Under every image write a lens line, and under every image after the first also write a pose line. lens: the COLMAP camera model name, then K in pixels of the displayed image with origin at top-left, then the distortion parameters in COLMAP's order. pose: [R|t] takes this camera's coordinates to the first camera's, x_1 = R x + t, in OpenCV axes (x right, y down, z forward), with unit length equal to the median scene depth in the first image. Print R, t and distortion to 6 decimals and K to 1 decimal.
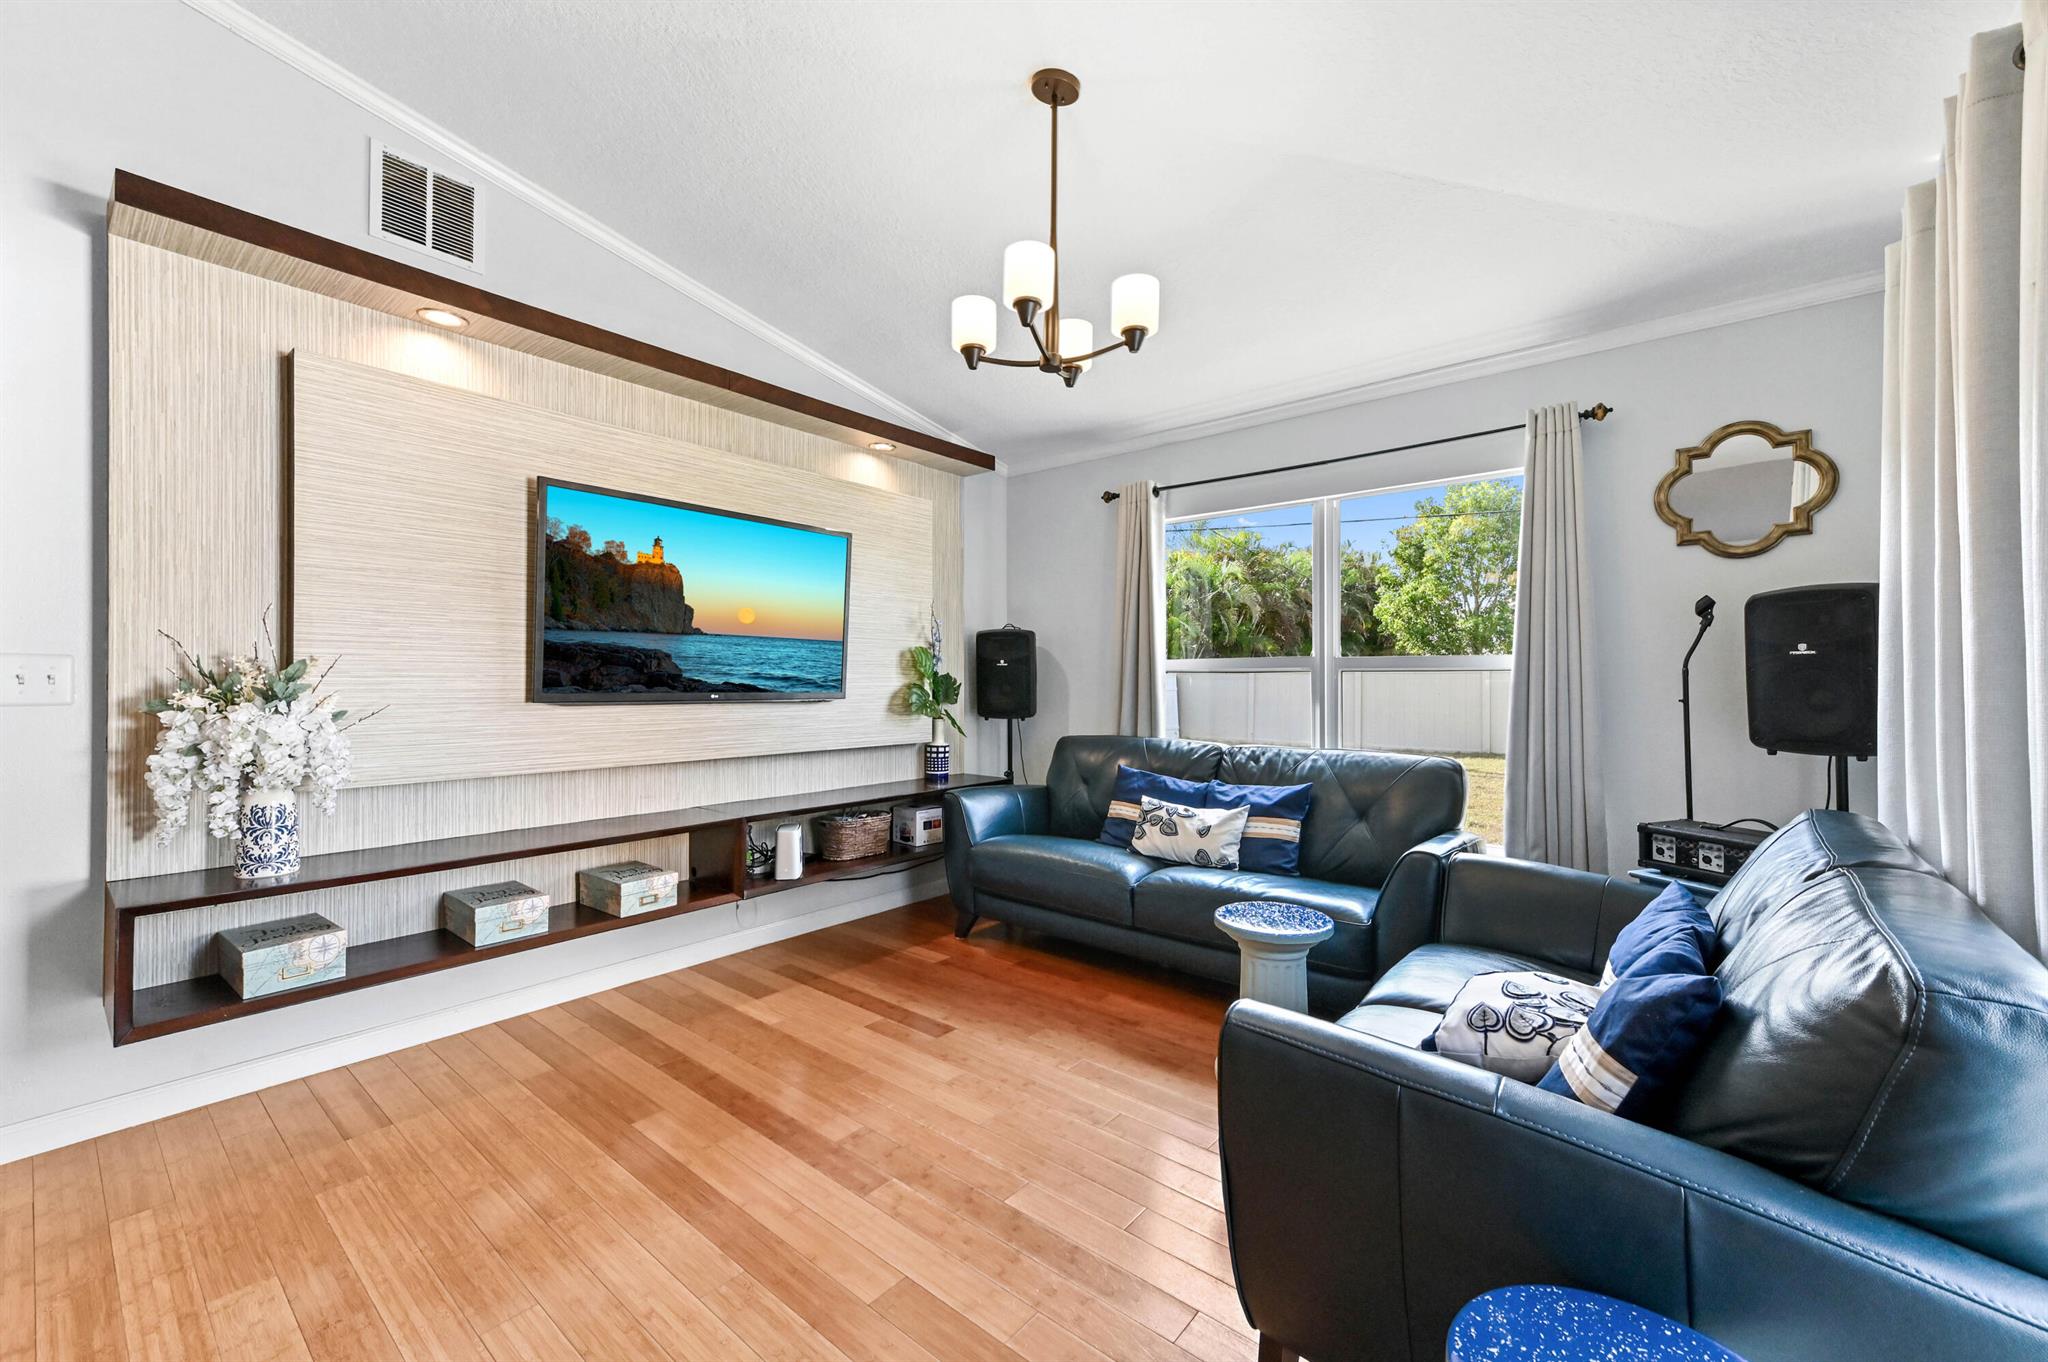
lens RADIAL K [[812.7, 0, 1027.3], [0, 812.7, 676.3], [0, 0, 1]] dist [0.013813, 0.000140]
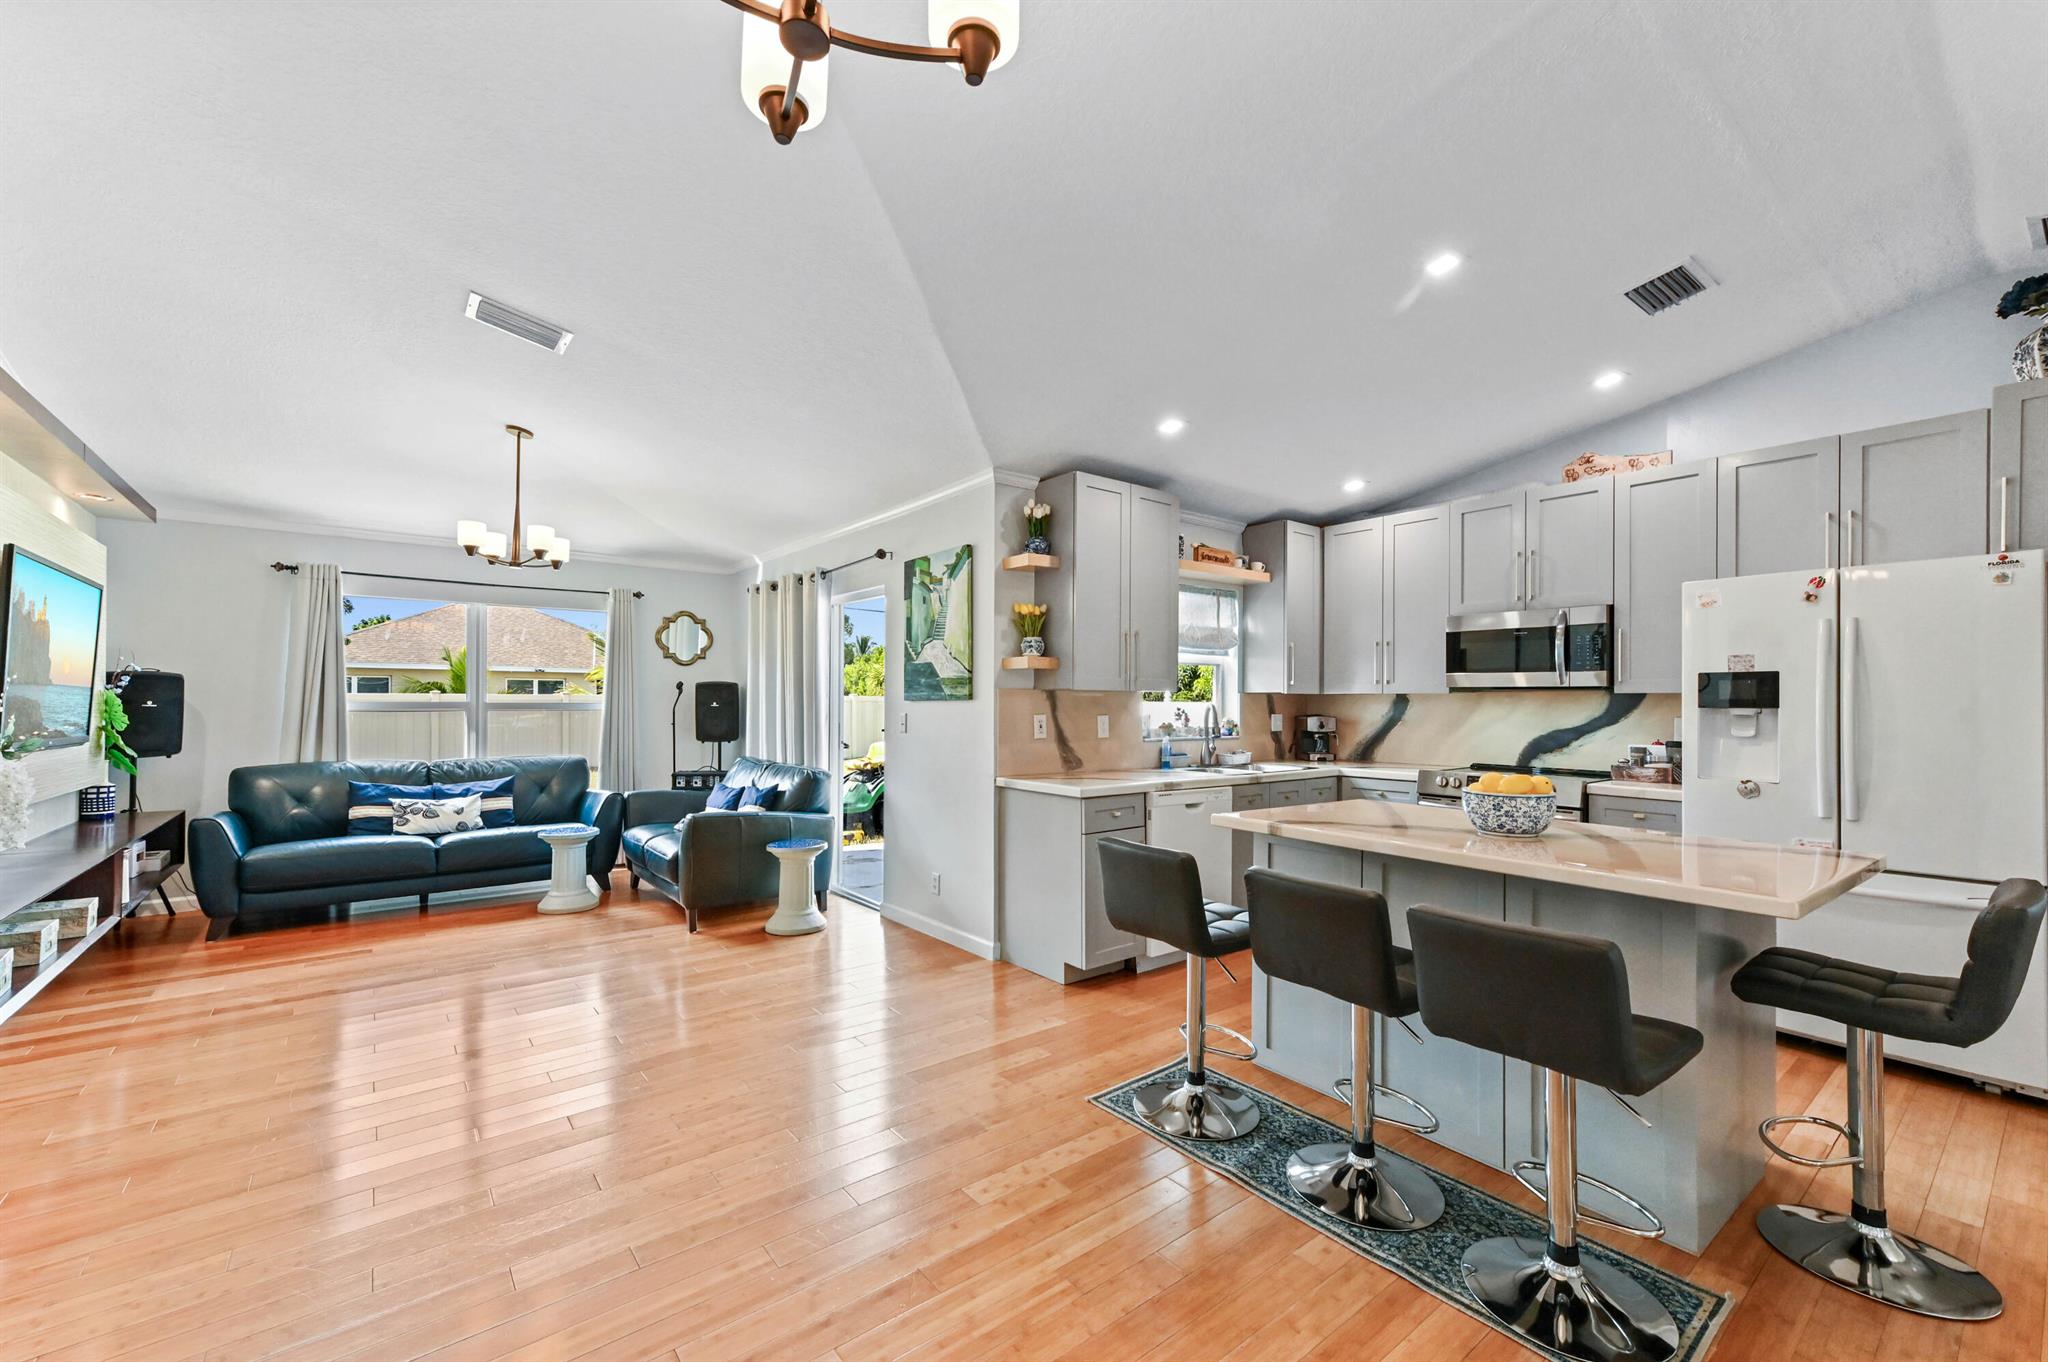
lens RADIAL K [[827.6, 0, 1025.3], [0, 827.6, 697.5], [0, 0, 1]] dist [0.013101, 0.000152]
pose [[0.210286, 0.006139, 0.977621, -1.217957], [-0.004693, 0.999975, -0.005270, -0.035243], [-0.977629, -0.003479, 0.210309, -0.475806]]
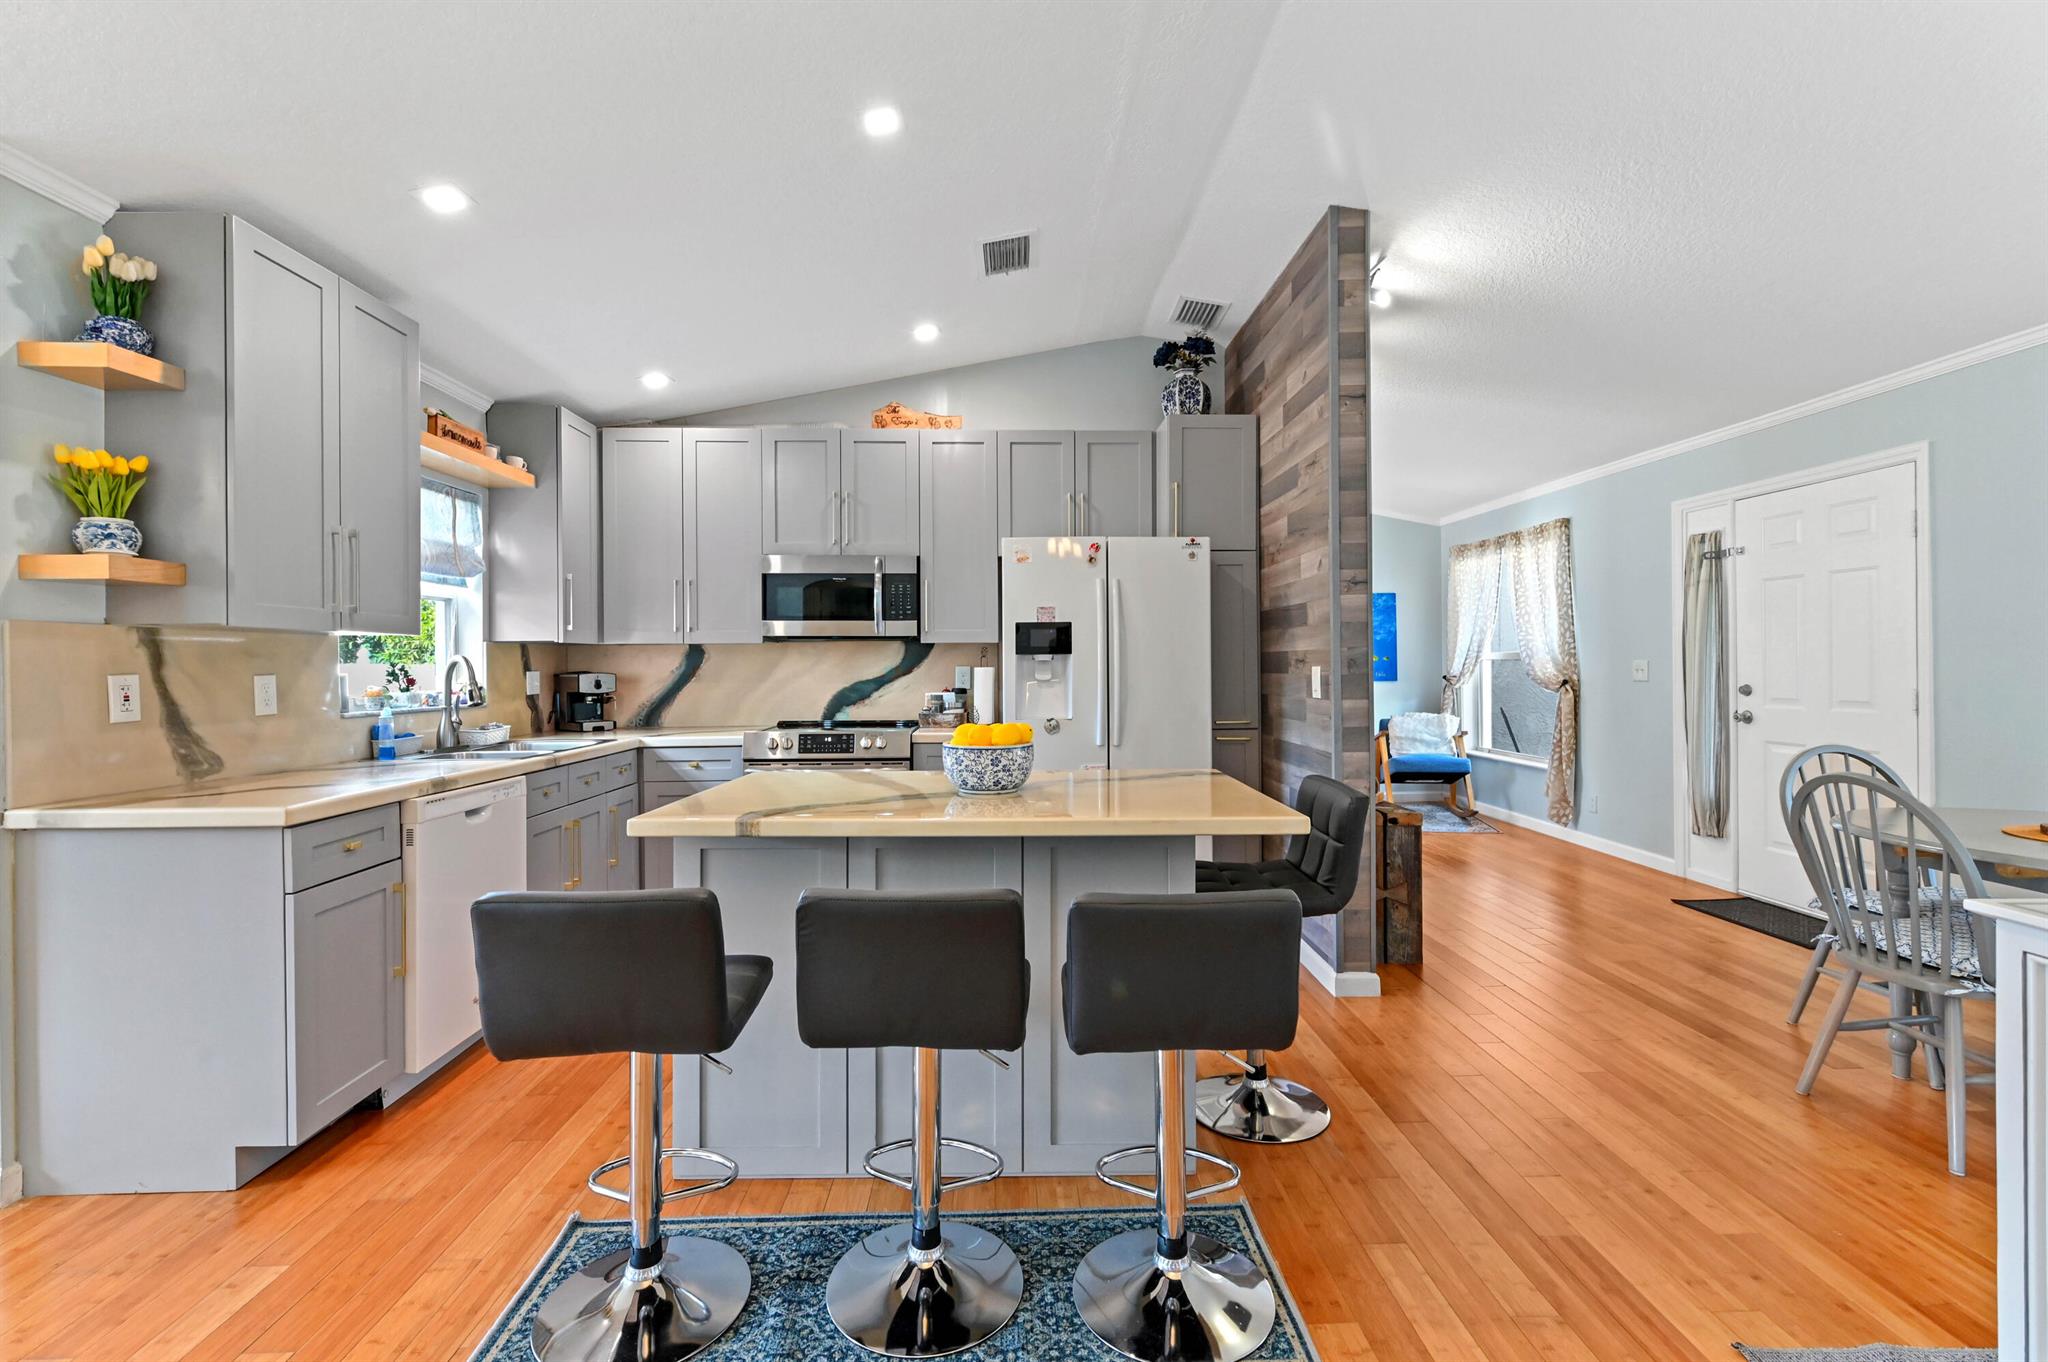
lens RADIAL K [[894.4, 0, 1022.9], [0, 894.4, 664.7], [0, 0, 1]] dist [0.004881, 0.000194]
pose [[-0.657888, 0.002824, 0.753110, -0.928387], [0.005759, 0.999983, 0.001281, -0.018899], [-0.753094, 0.005180, -0.657893, -0.280296]]
